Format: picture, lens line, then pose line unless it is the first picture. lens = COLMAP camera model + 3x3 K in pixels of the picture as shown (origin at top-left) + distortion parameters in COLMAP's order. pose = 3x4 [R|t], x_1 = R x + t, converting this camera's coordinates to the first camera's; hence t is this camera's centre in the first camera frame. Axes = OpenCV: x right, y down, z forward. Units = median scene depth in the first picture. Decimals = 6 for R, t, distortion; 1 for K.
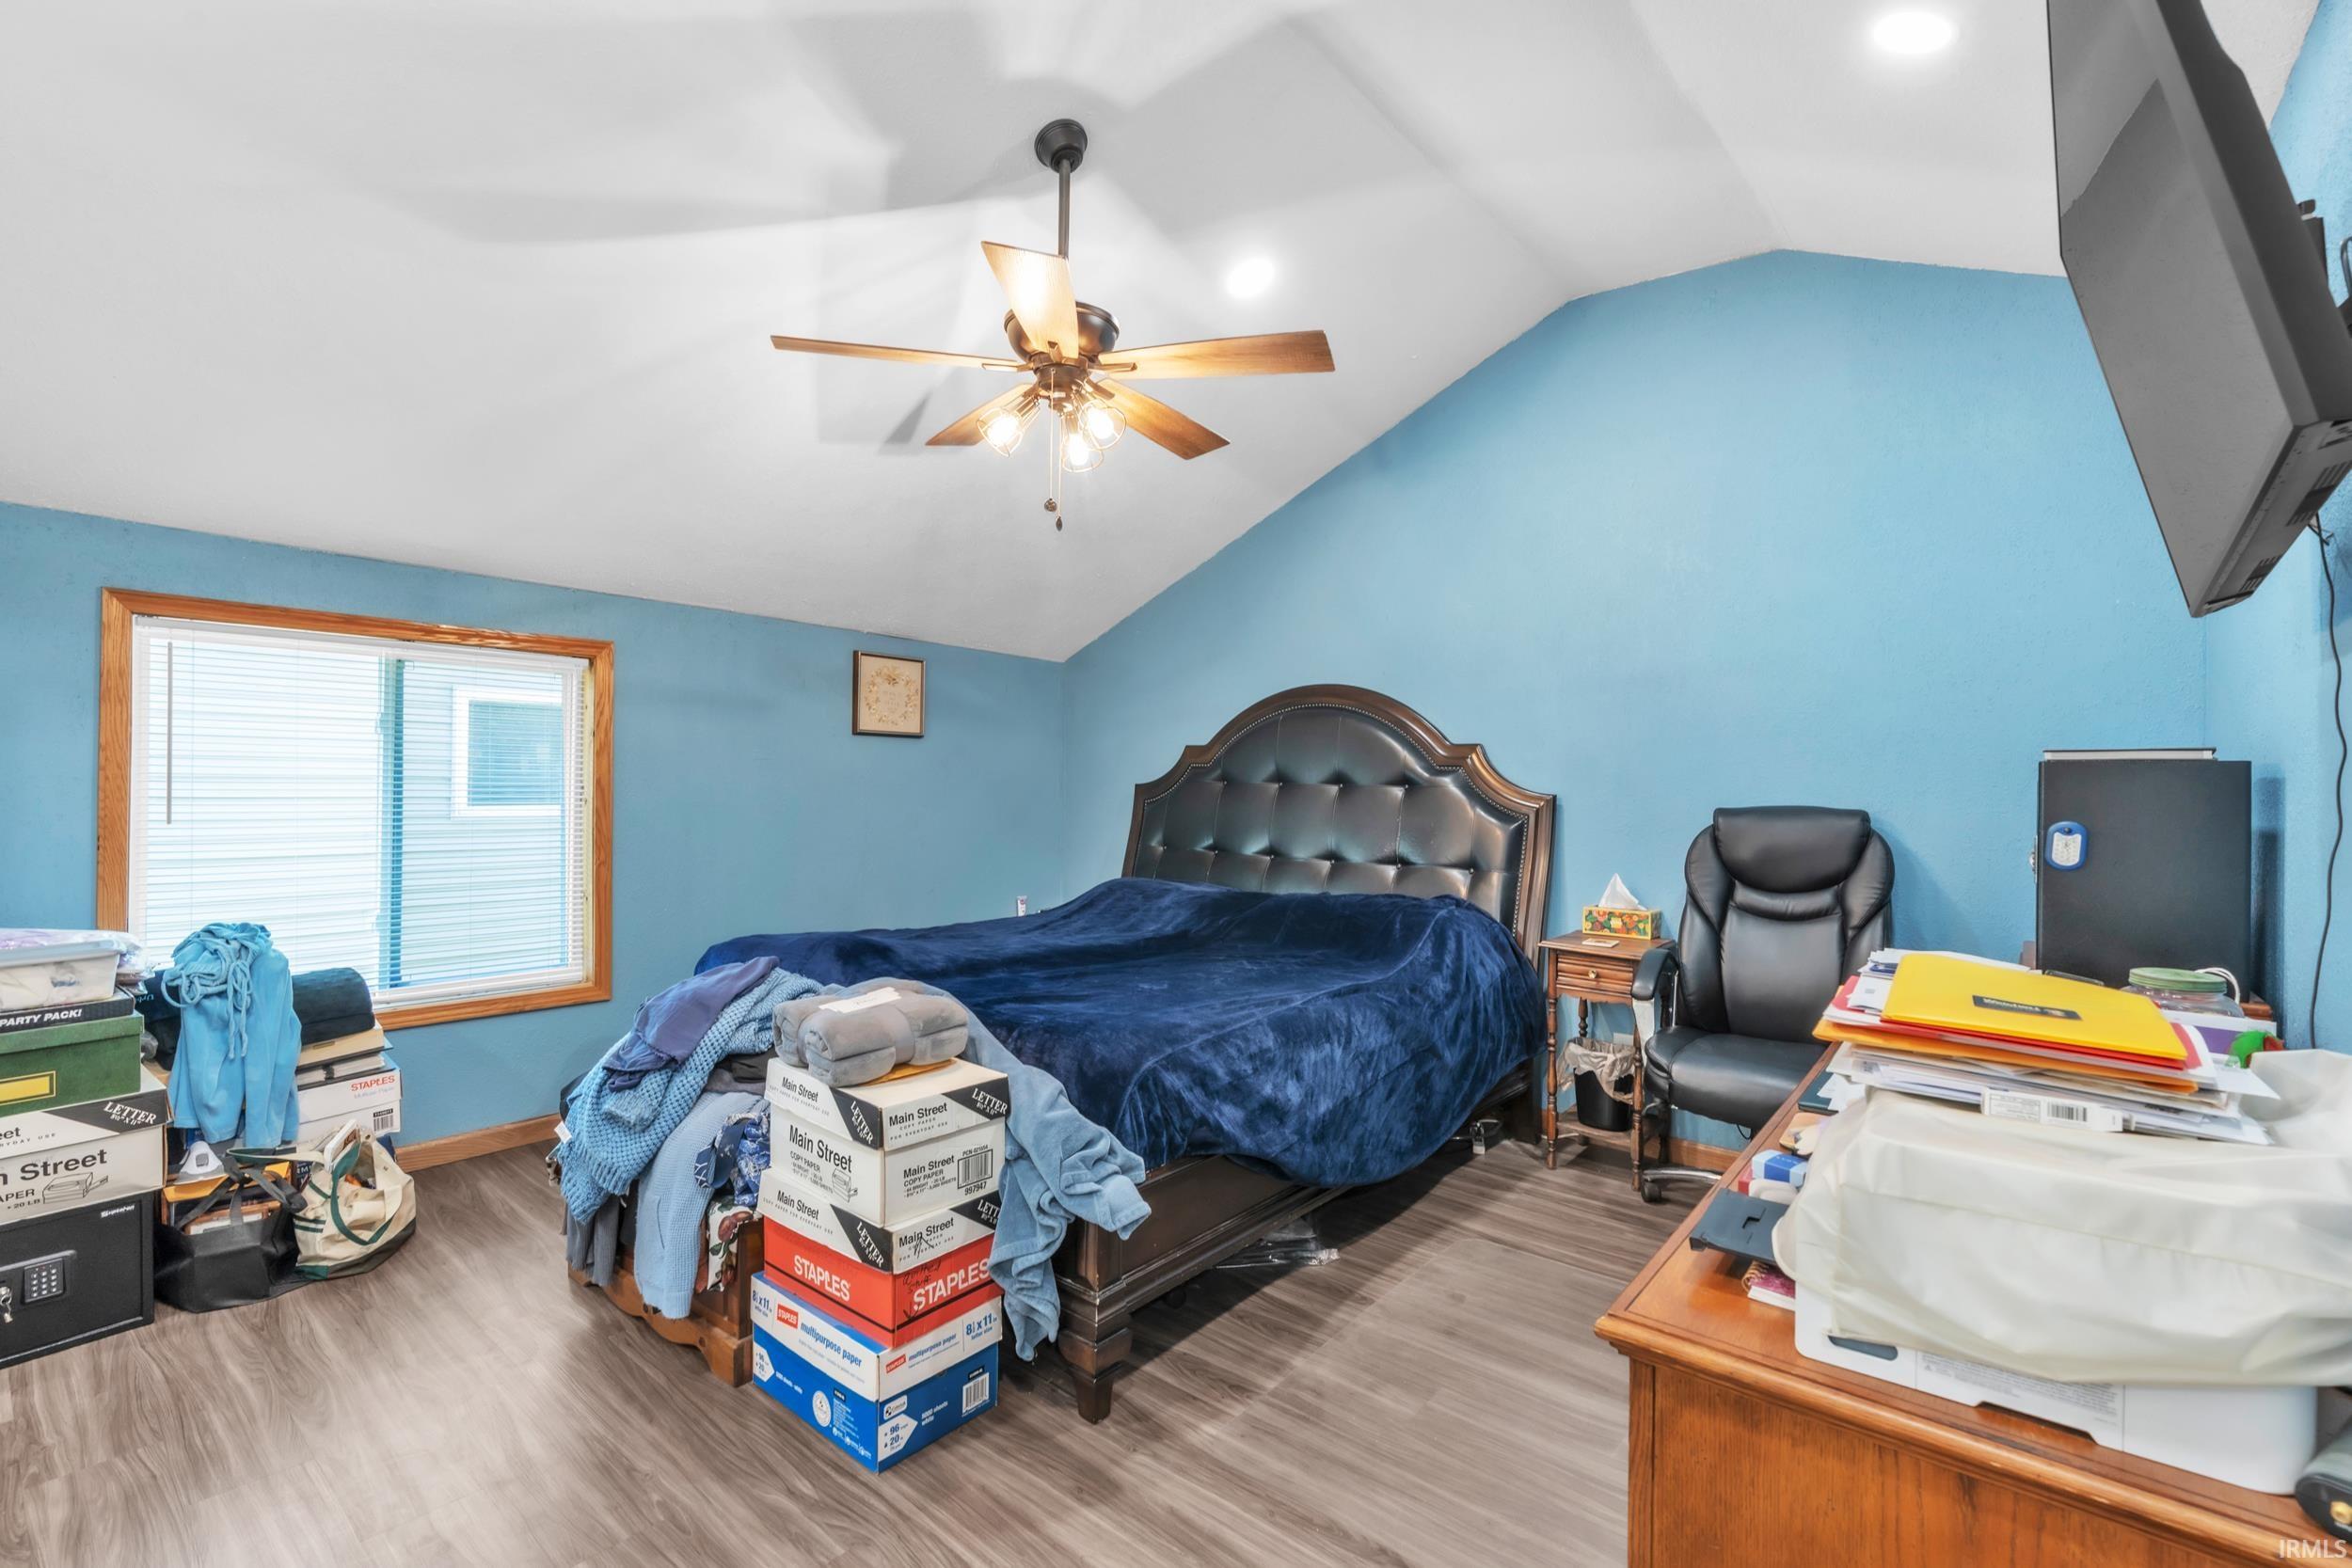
lens RADIAL K [[1058.2, 0, 1170.6], [0, 1058.2, 774.0], [0, 0, 1]] dist [-0.000624, 0.000289]
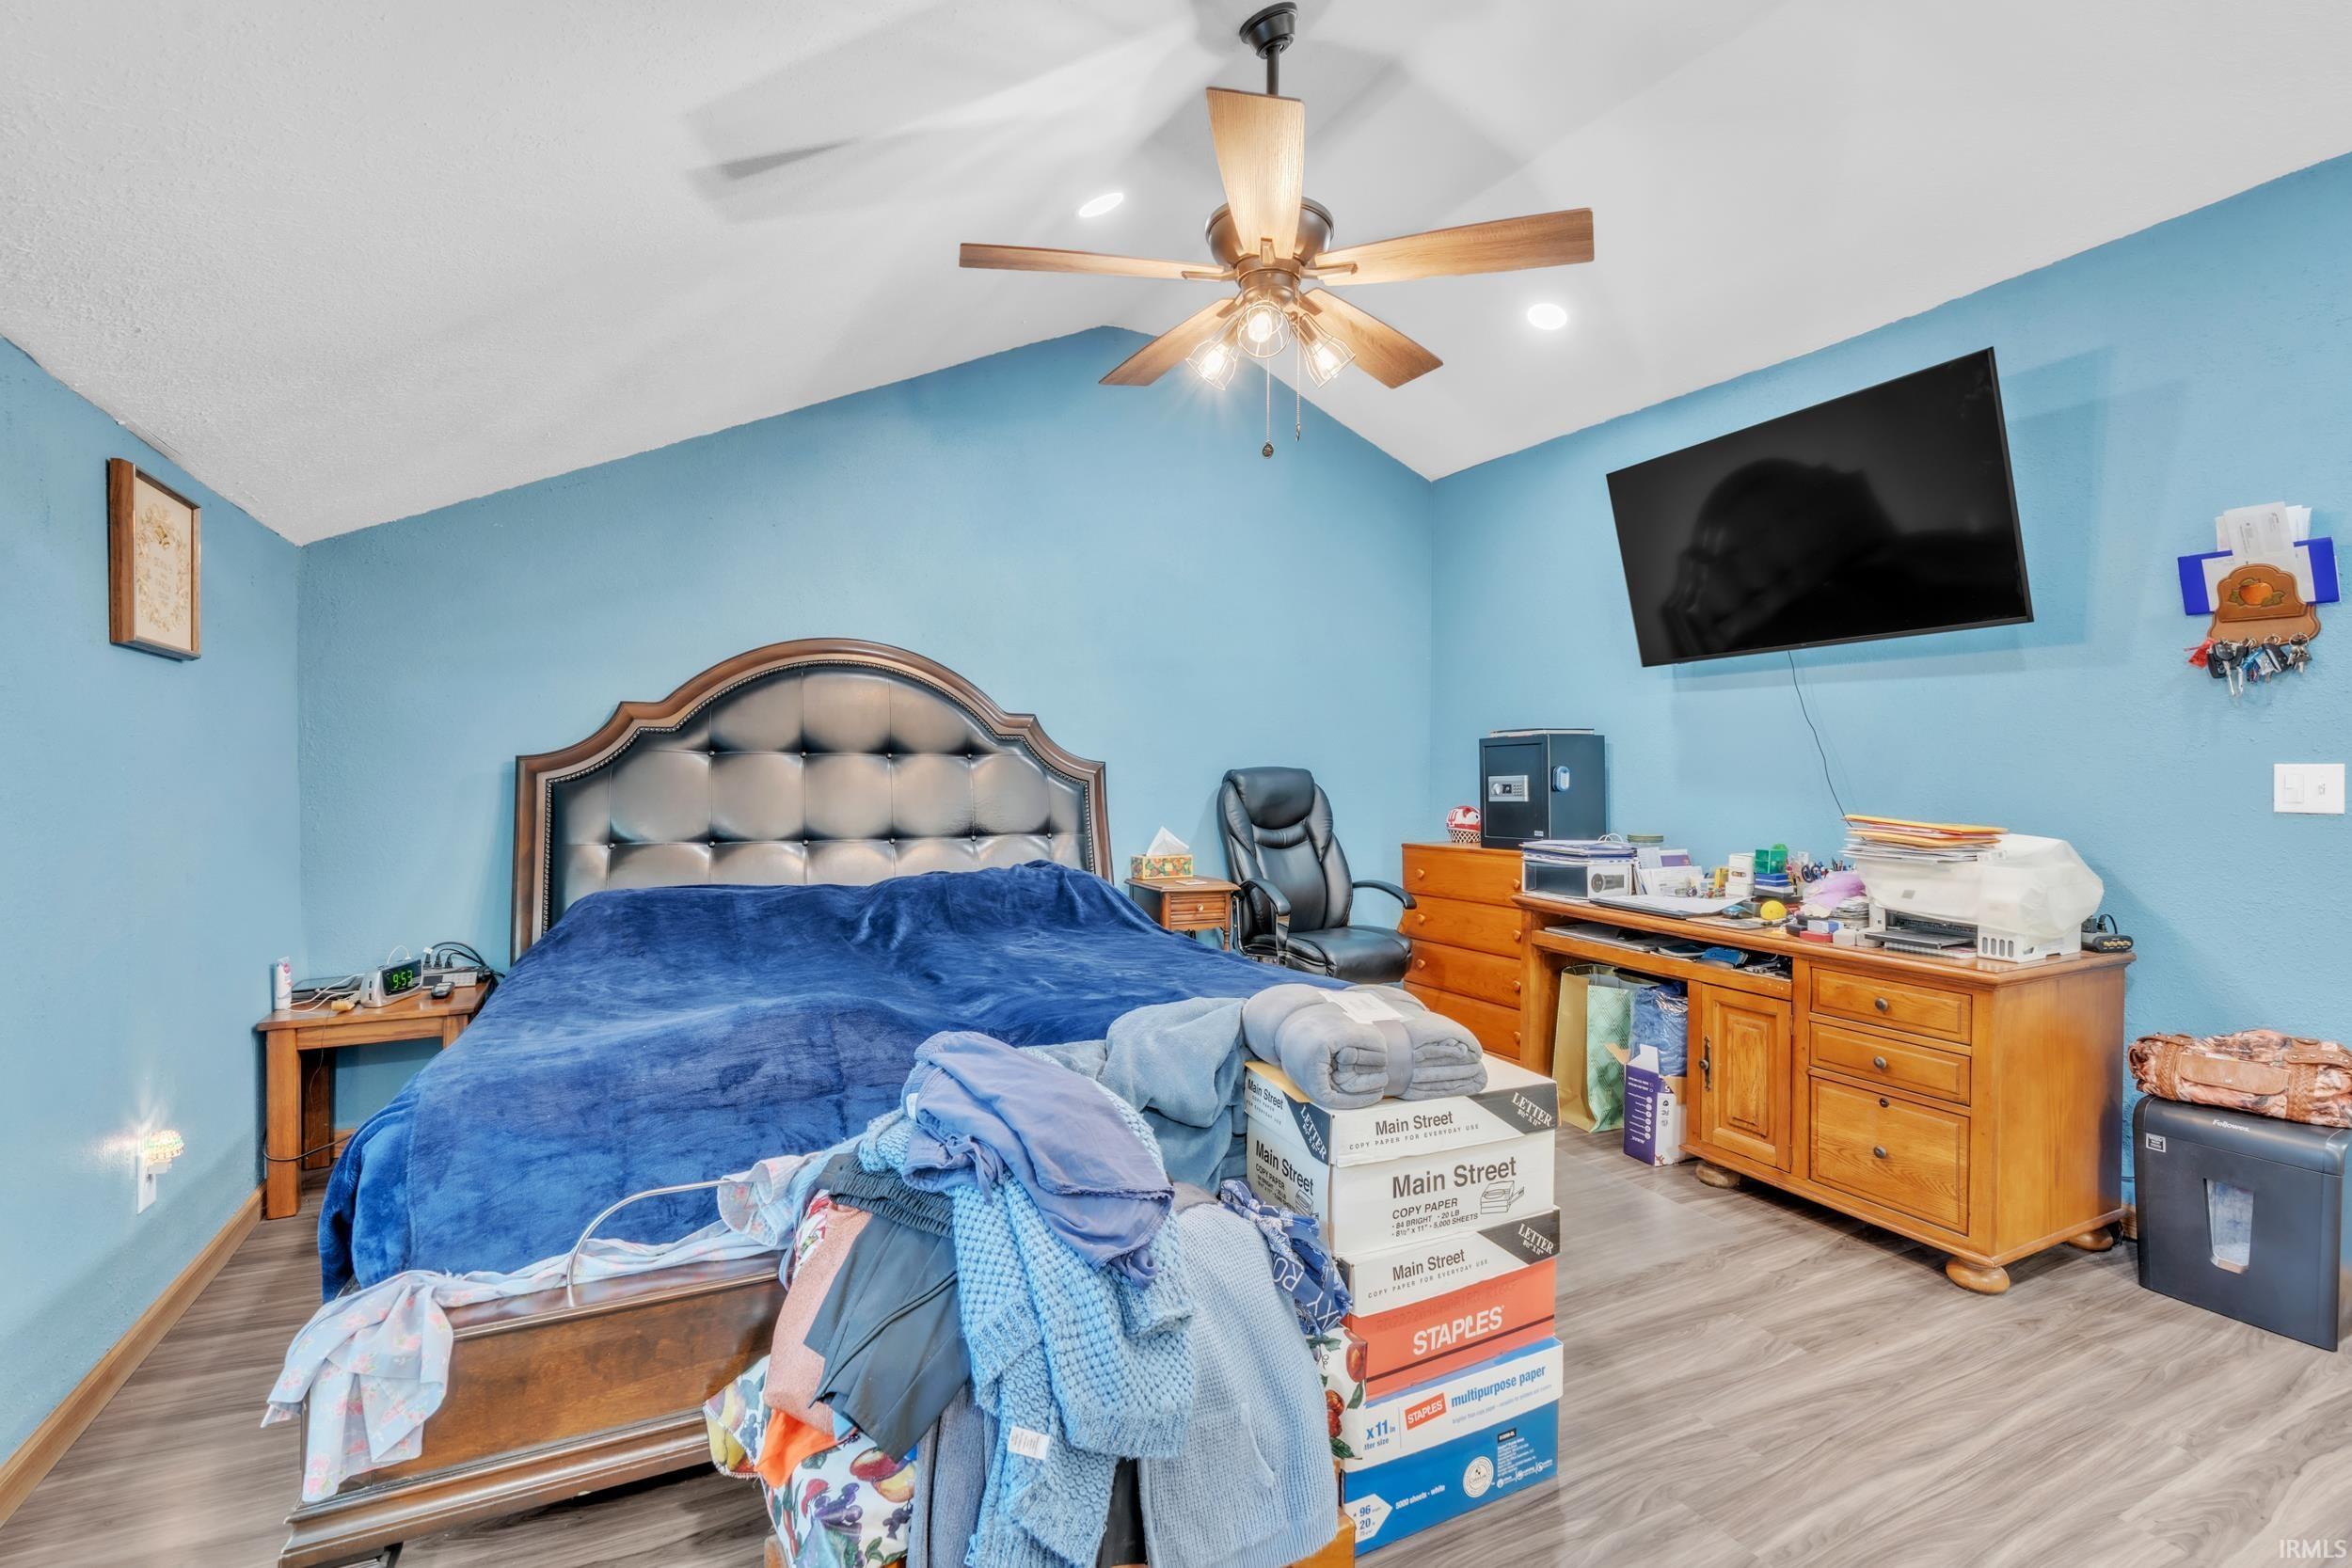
lens RADIAL K [[1058.2, 0, 1170.6], [0, 1058.2, 774.0], [0, 0, 1]] dist [-0.000624, 0.000289]
pose [[0.393624, -0.014994, 0.919149, -0.783340], [0.003672, 0.999885, 0.014739, 0.018281], [-0.919264, -0.002426, 0.393633, 0.588743]]
